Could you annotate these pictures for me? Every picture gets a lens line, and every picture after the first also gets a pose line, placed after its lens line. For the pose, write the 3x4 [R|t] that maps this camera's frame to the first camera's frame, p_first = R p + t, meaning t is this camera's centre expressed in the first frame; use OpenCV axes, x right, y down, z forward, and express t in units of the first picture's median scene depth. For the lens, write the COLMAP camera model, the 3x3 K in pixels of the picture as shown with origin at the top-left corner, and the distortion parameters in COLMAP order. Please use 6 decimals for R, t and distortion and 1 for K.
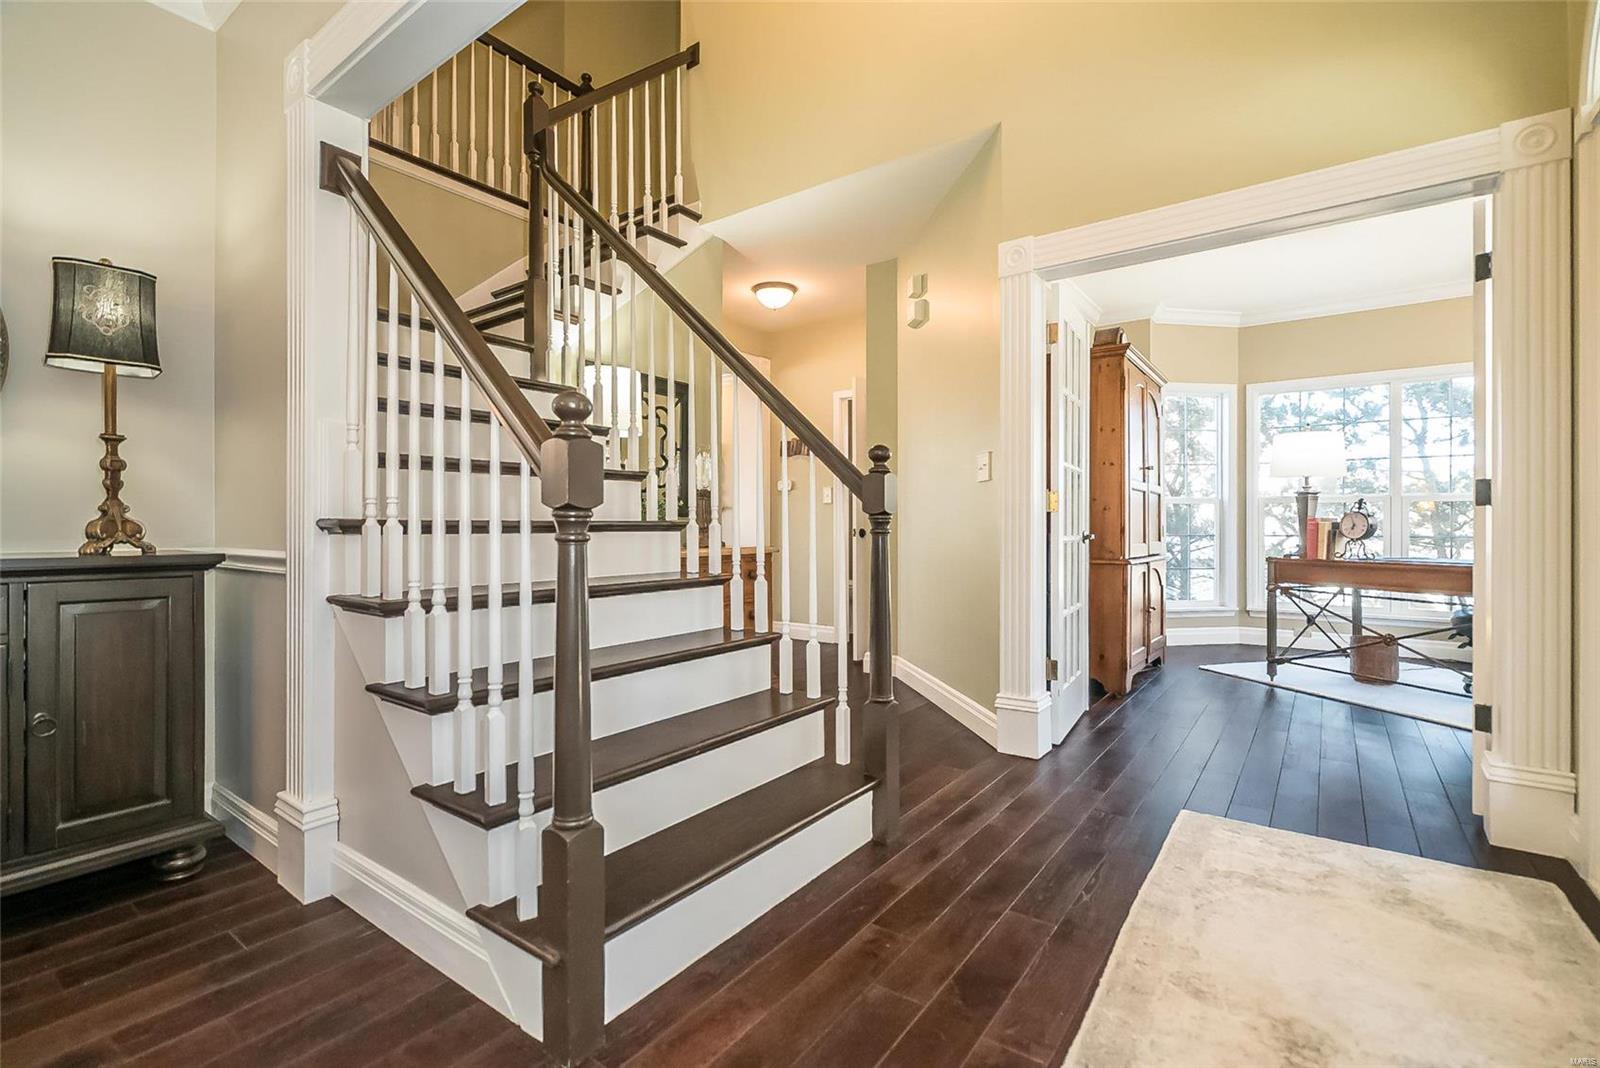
lens RADIAL K [[715.8, 0, 800.0], [0, 715.8, 534.0], [0, 0, 1]] dist [-0.000507, 0.000022]
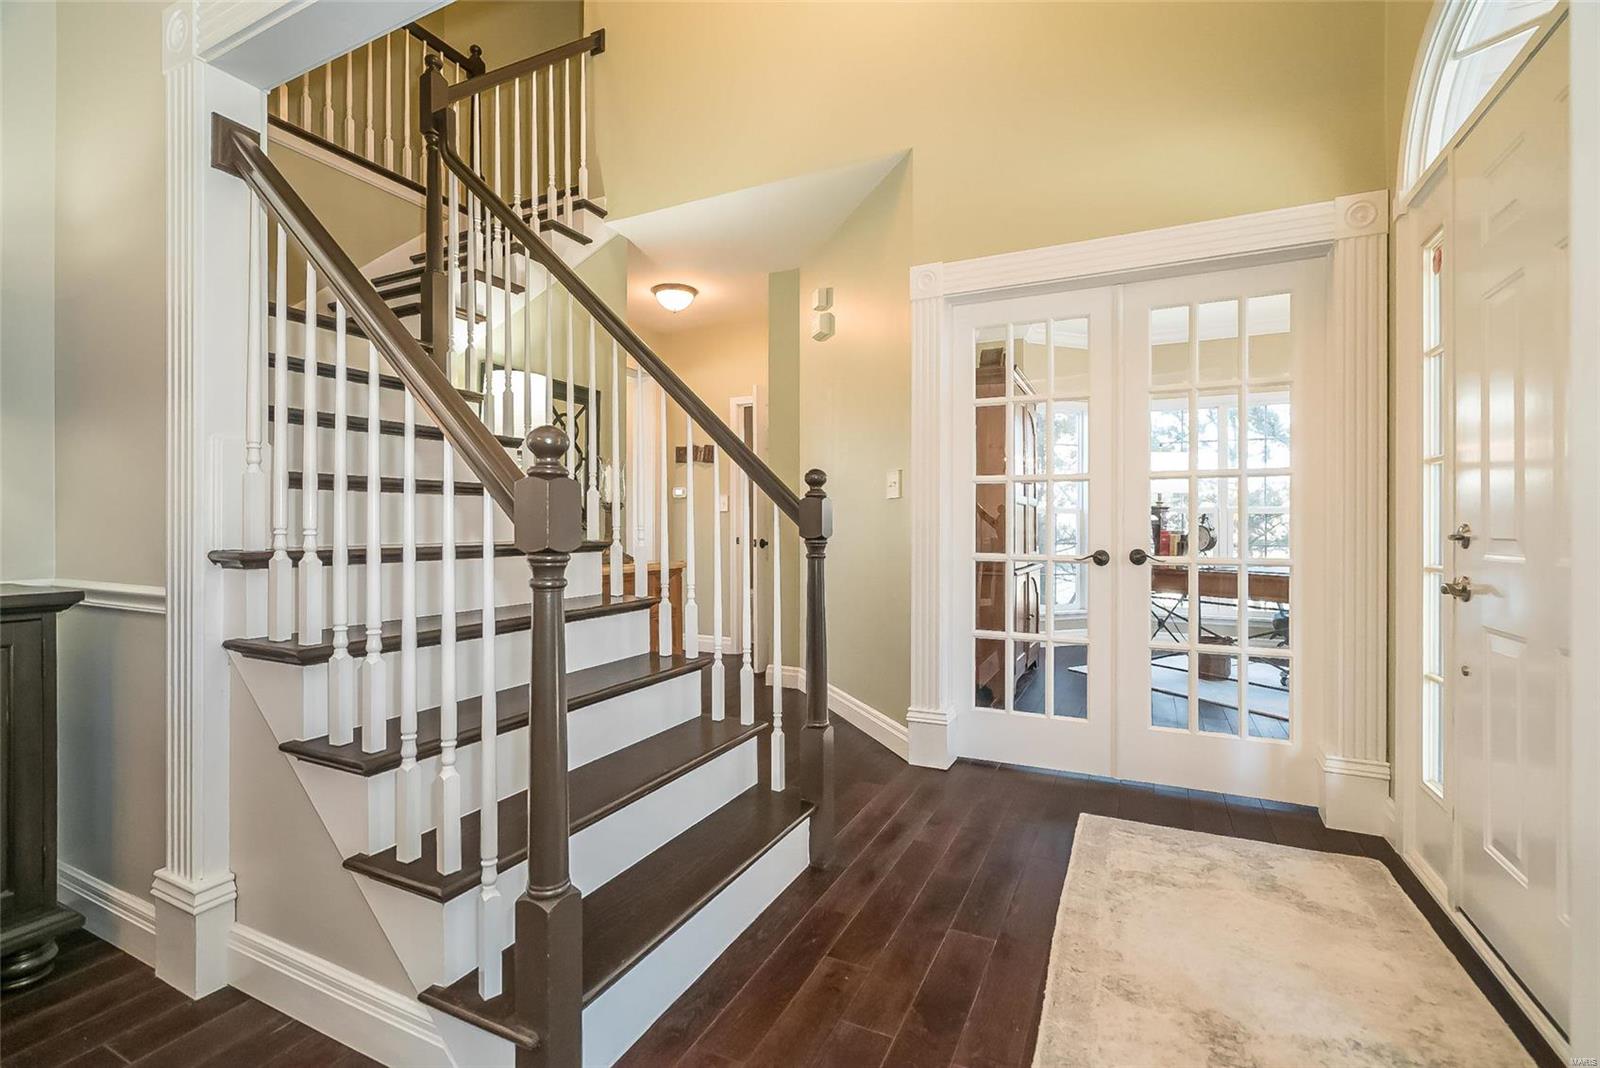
lens RADIAL K [[725.4, 0, 795.3], [0, 725.4, 531.9], [0, 0, 1]] dist [0.000414, 0.000750]
pose [[0.983998, 0.009618, 0.177922, -0.106048], [-0.009898, 0.999951, 0.000688, -0.040887], [-0.177907, -0.002438, 0.984044, 0.007991]]
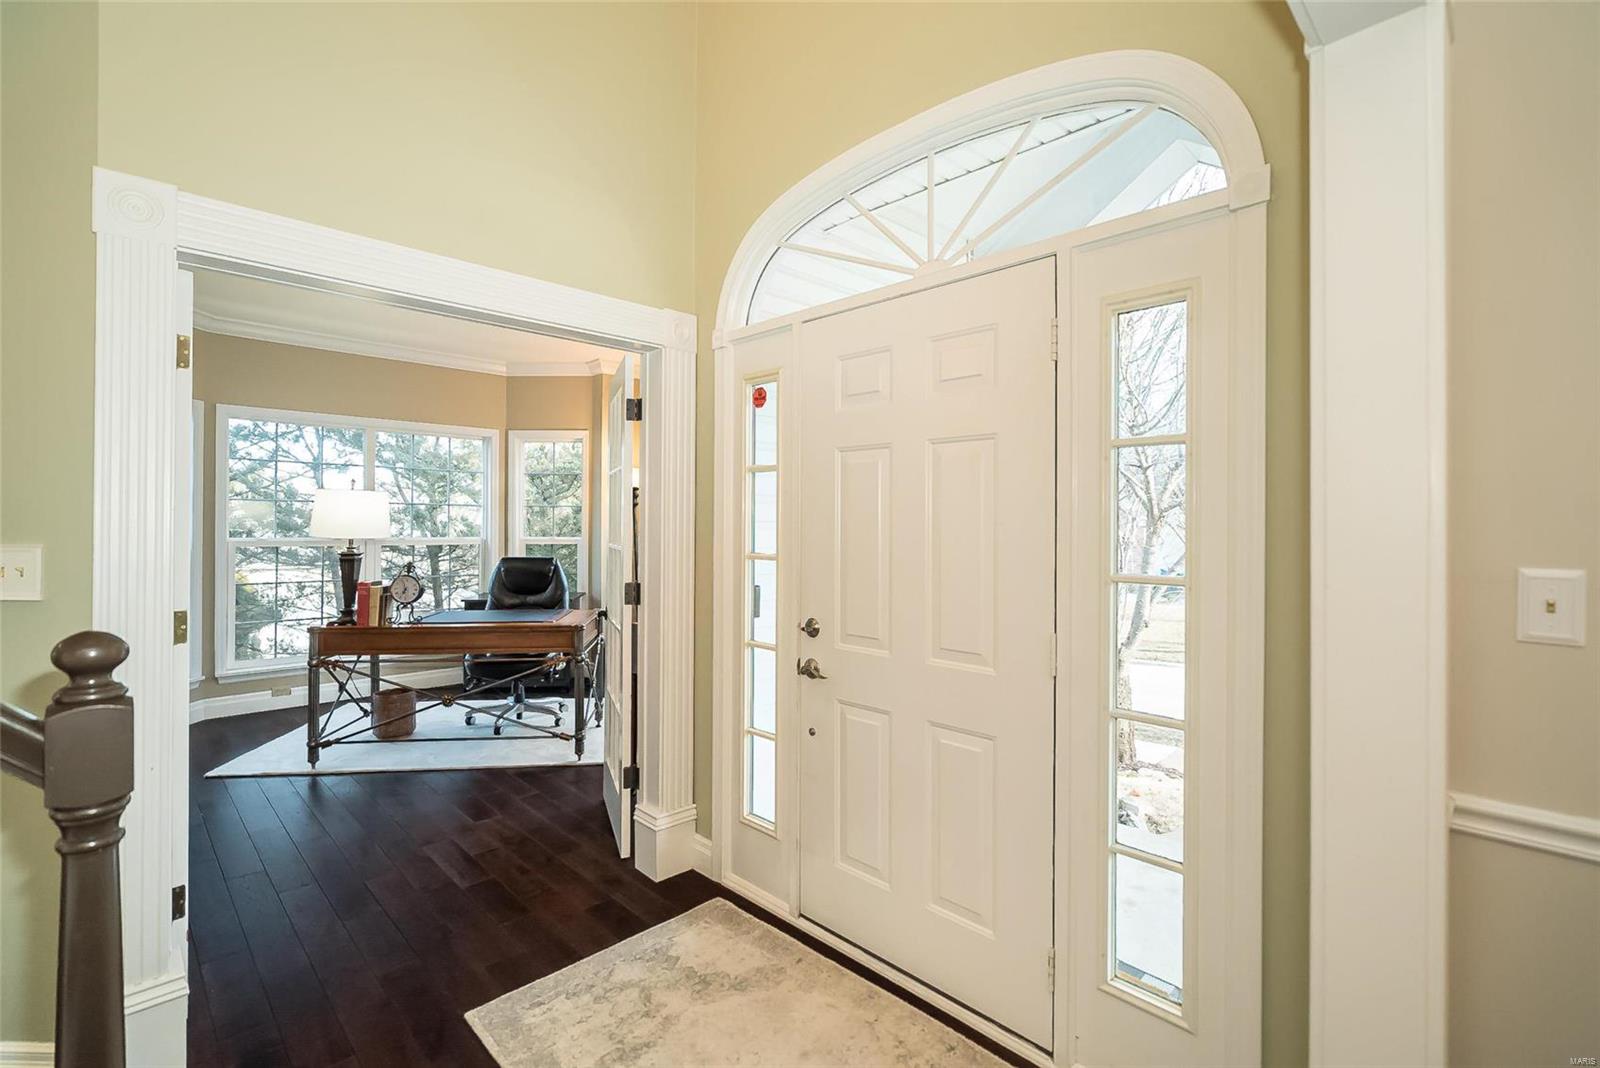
lens RADIAL K [[716.0, 0, 803.9], [0, 716.0, 521.9], [0, 0, 1]] dist [0.000488, 0.000181]
pose [[0.152496, 0.003047, 0.988299, -0.281436], [-0.001636, 0.999995, -0.002830, -0.229351], [-0.988303, -0.001186, 0.152500, 0.654194]]
